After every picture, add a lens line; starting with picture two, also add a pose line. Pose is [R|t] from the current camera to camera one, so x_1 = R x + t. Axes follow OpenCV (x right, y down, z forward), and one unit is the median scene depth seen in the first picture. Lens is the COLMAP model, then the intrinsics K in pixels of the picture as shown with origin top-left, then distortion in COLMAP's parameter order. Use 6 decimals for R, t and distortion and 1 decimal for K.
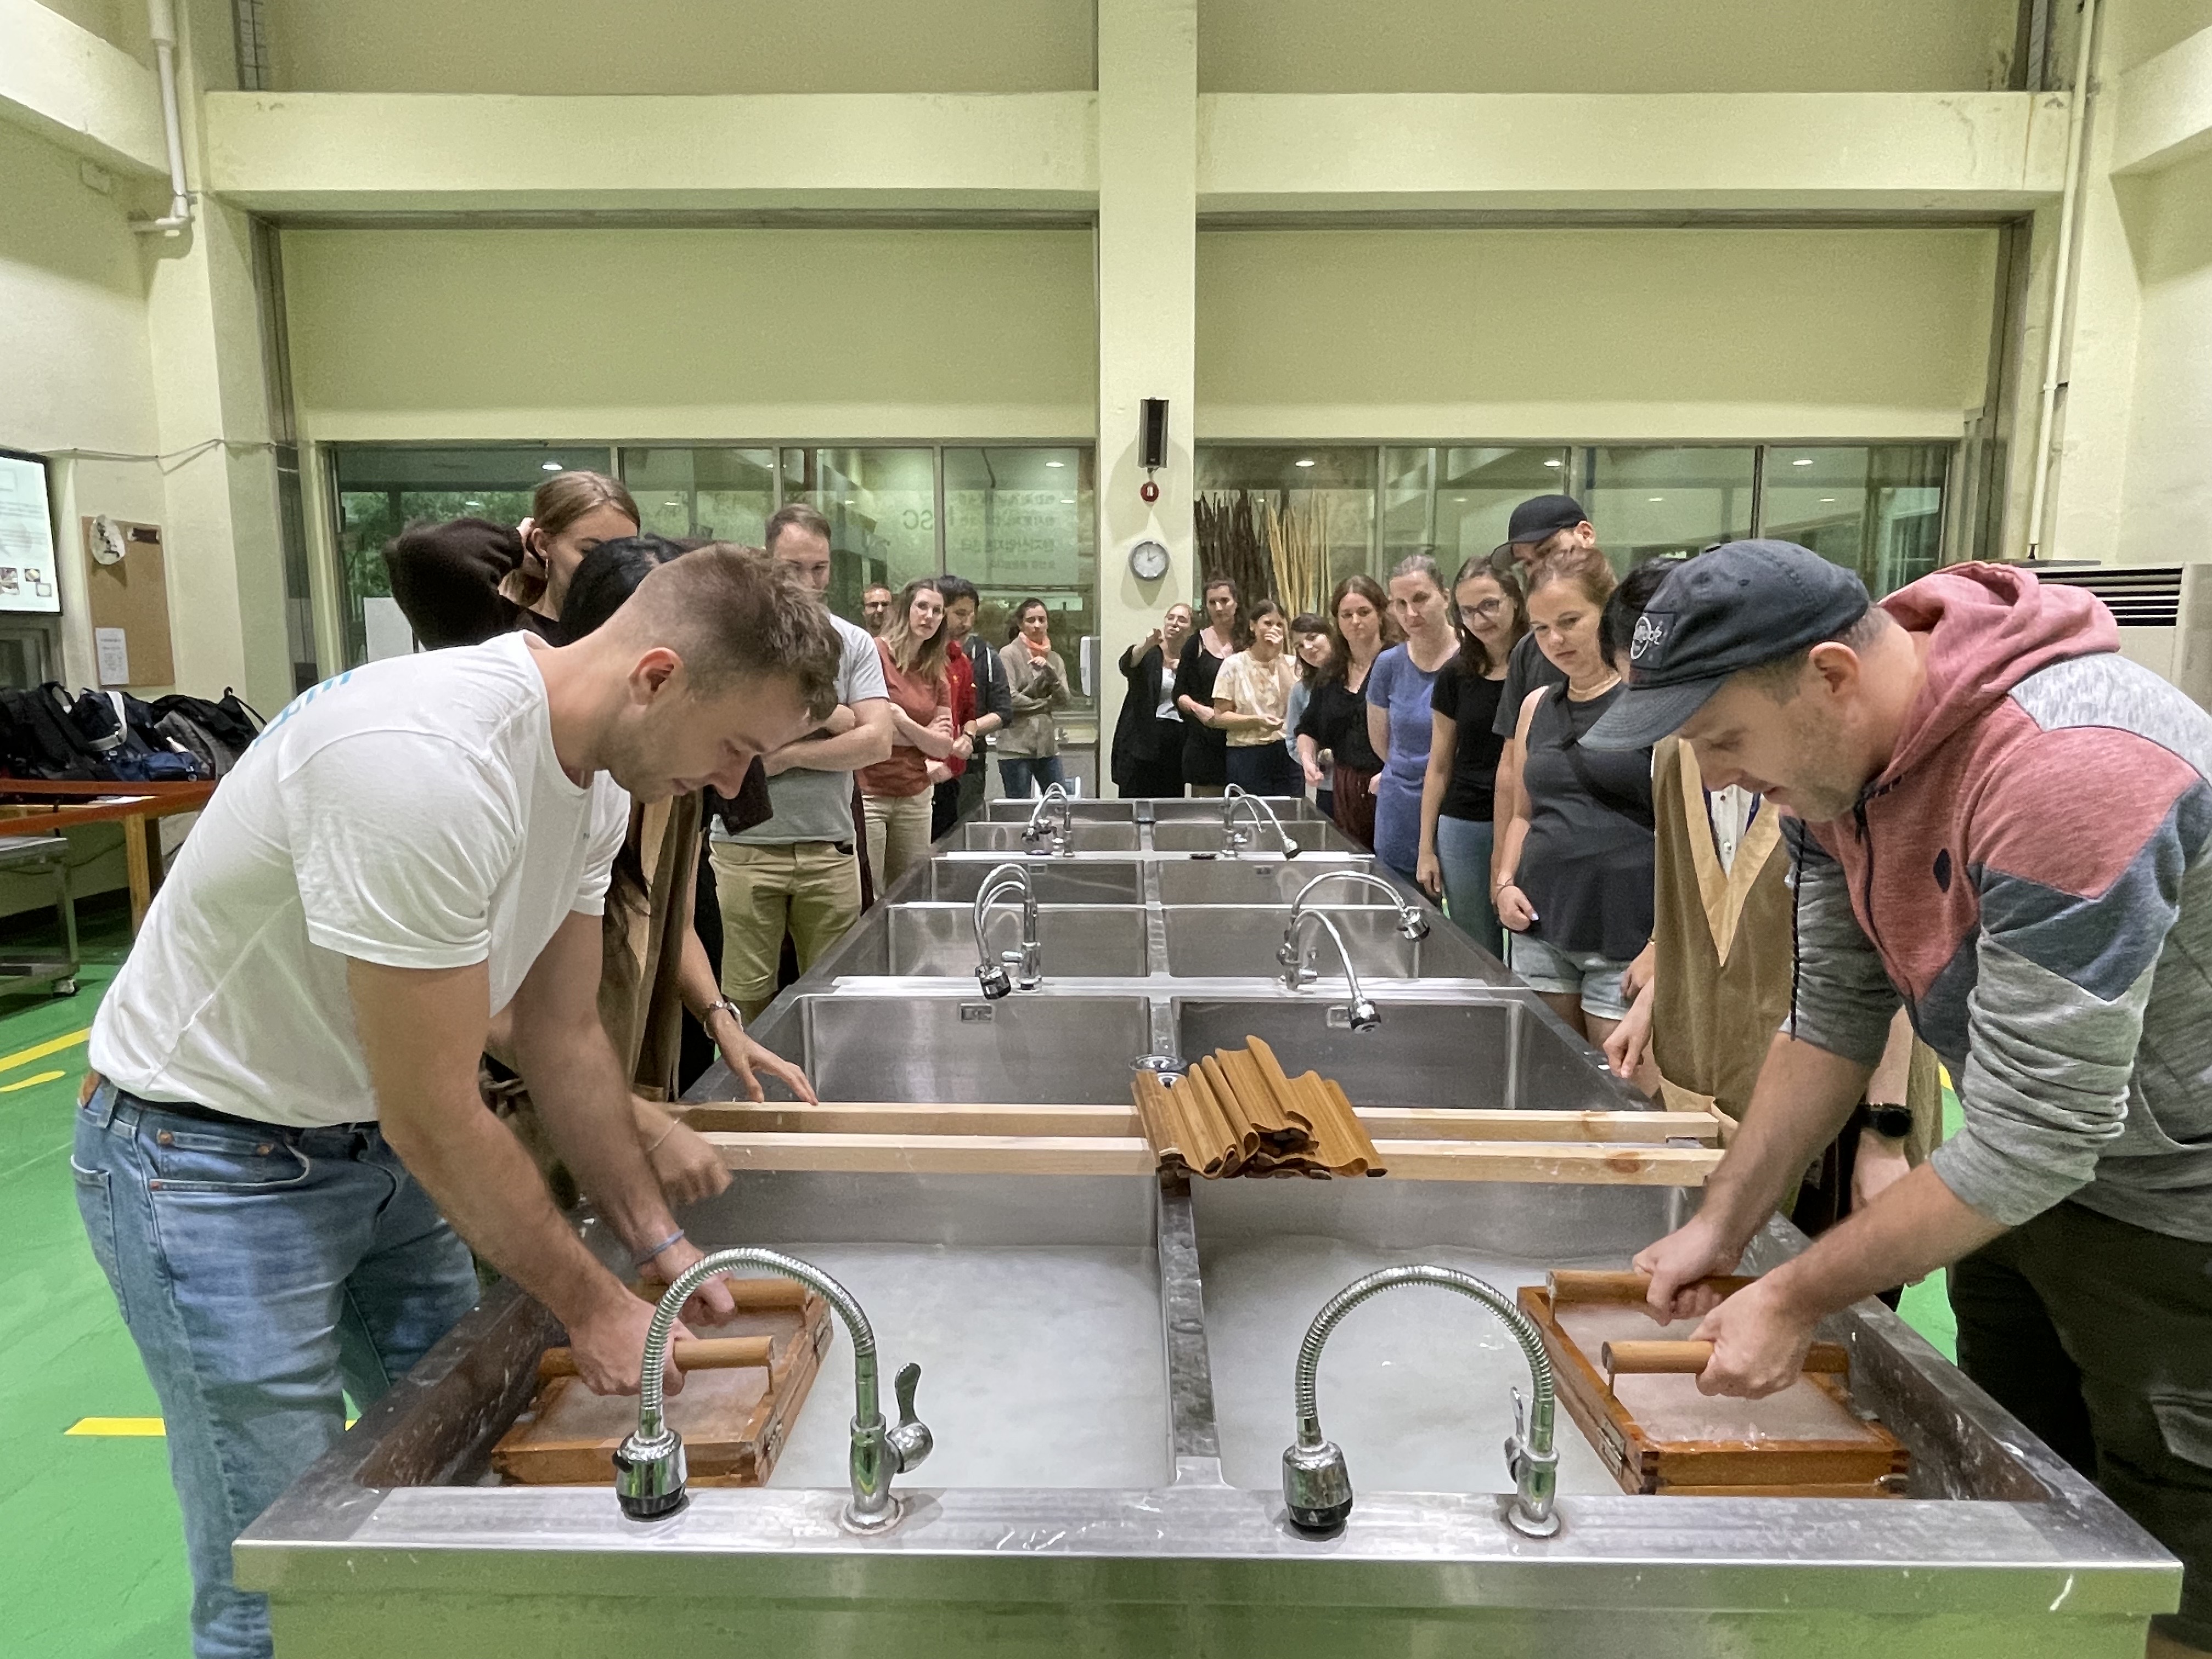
lens RADIAL K [[1367.3, 0, 1114.4], [0, 1367.3, 843.3], [0, 0, 1]] dist [0.004121, -0.002720]
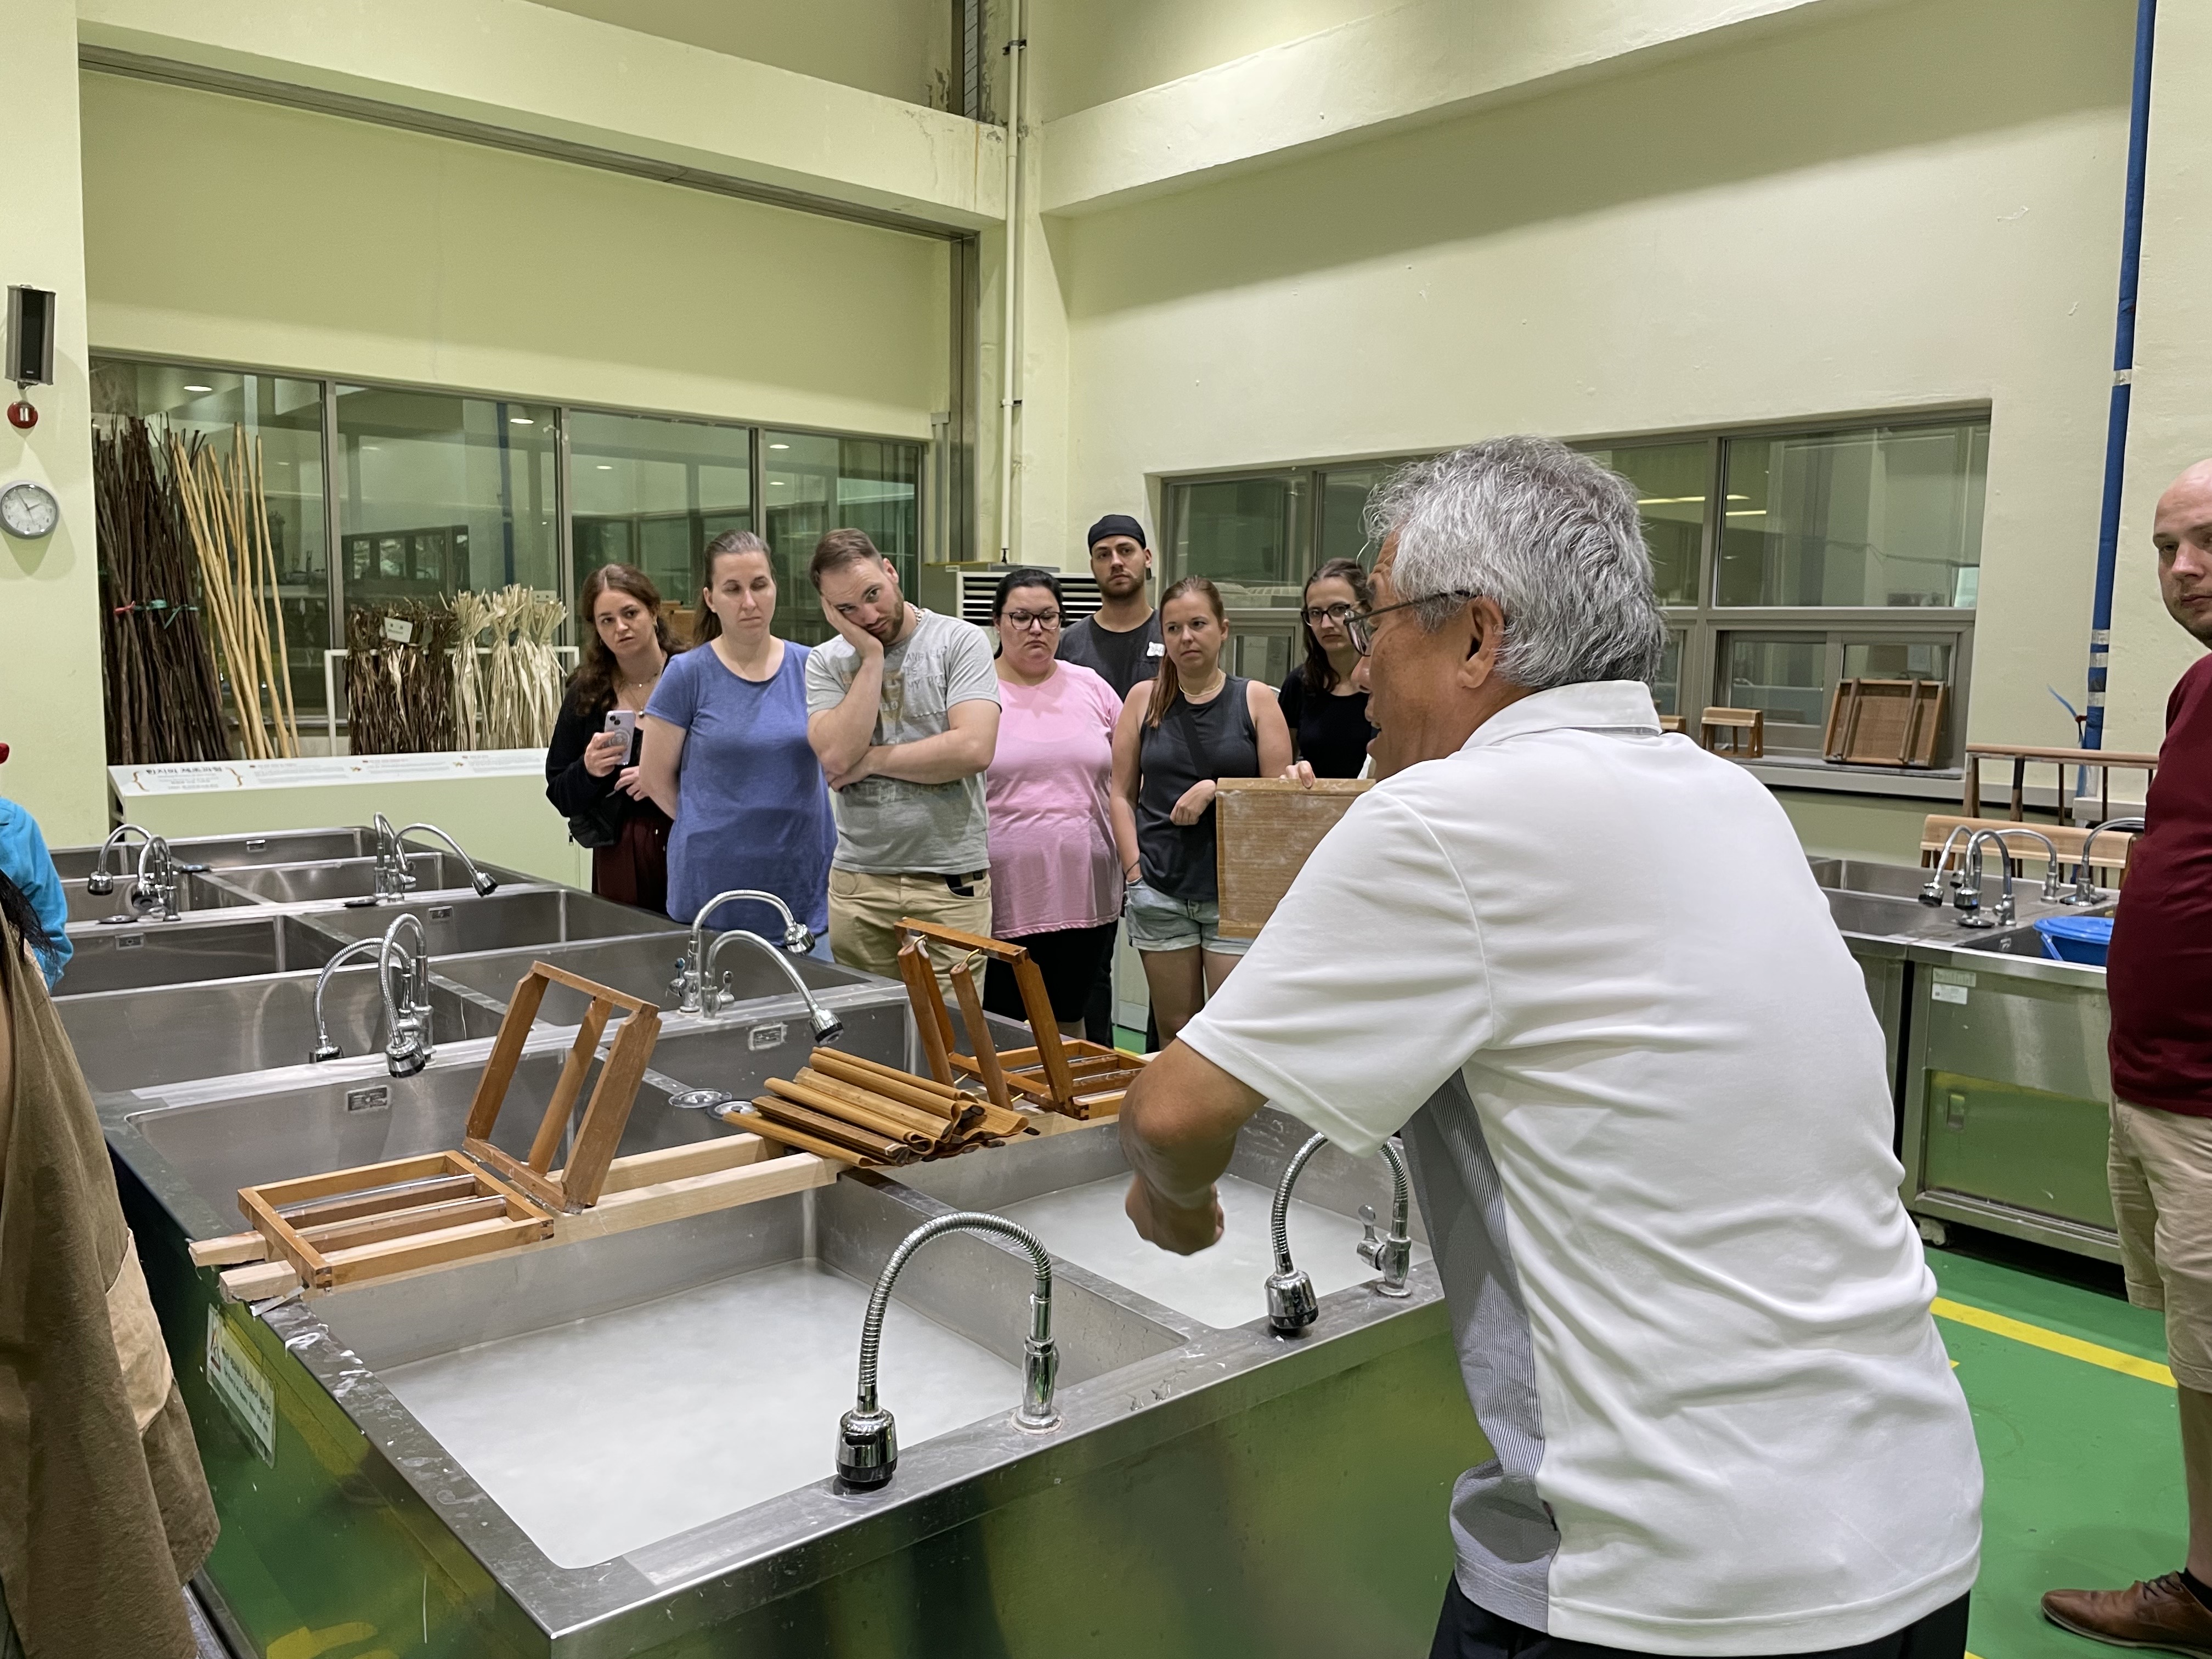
lens RADIAL K [[1691.5, 0, 1105.8], [0, 1691.5, 829.2], [0, 0, 1]] dist [0.026799, -0.043033]
pose [[0.748973, -0.062035, 0.659690, -0.147442], [0.079409, 0.996836, 0.003583, -0.001565], [-0.657825, 0.049702, 0.751529, -0.020439]]
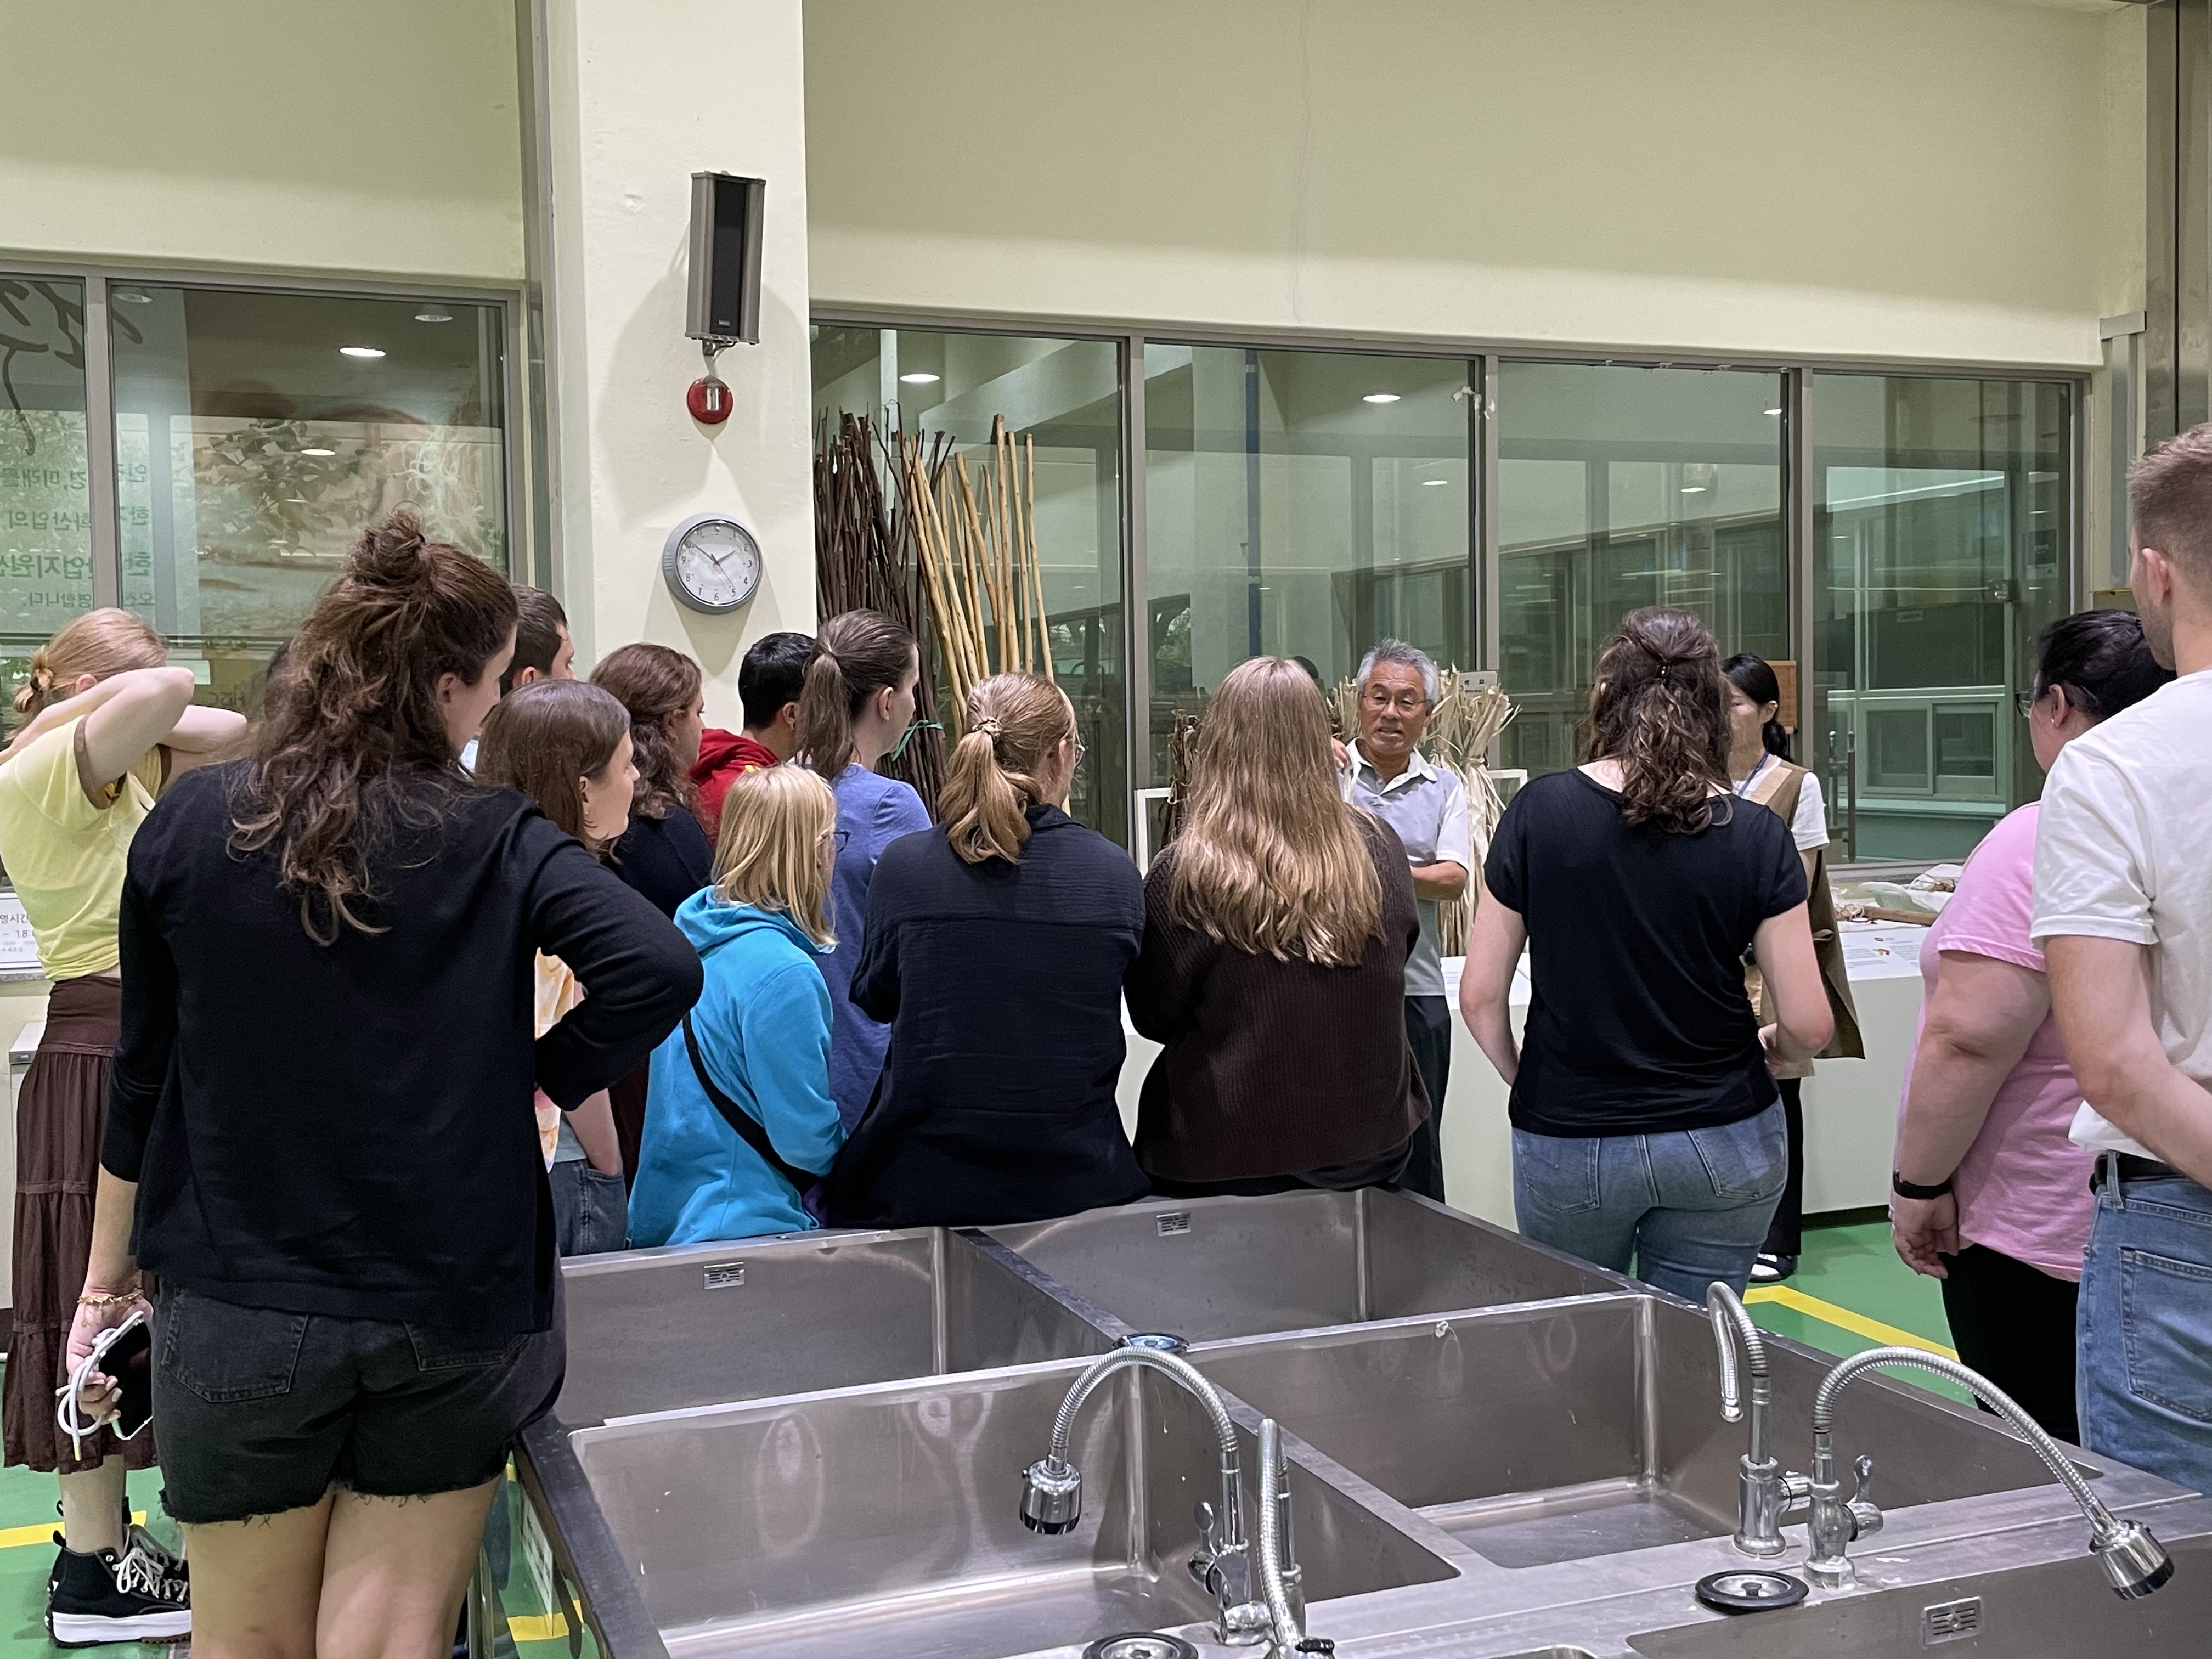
lens RADIAL K [[2245.4, 0, 1104.6], [0, 2245.4, 822.4], [0, 0, 1]] dist [0.081780, 0.000000]
pose [[0.924890, -0.032159, 0.378872, -0.124403], [0.073492, 0.992747, -0.095142, -0.059857], [-0.373065, 0.115840, 0.920545, 0.351528]]
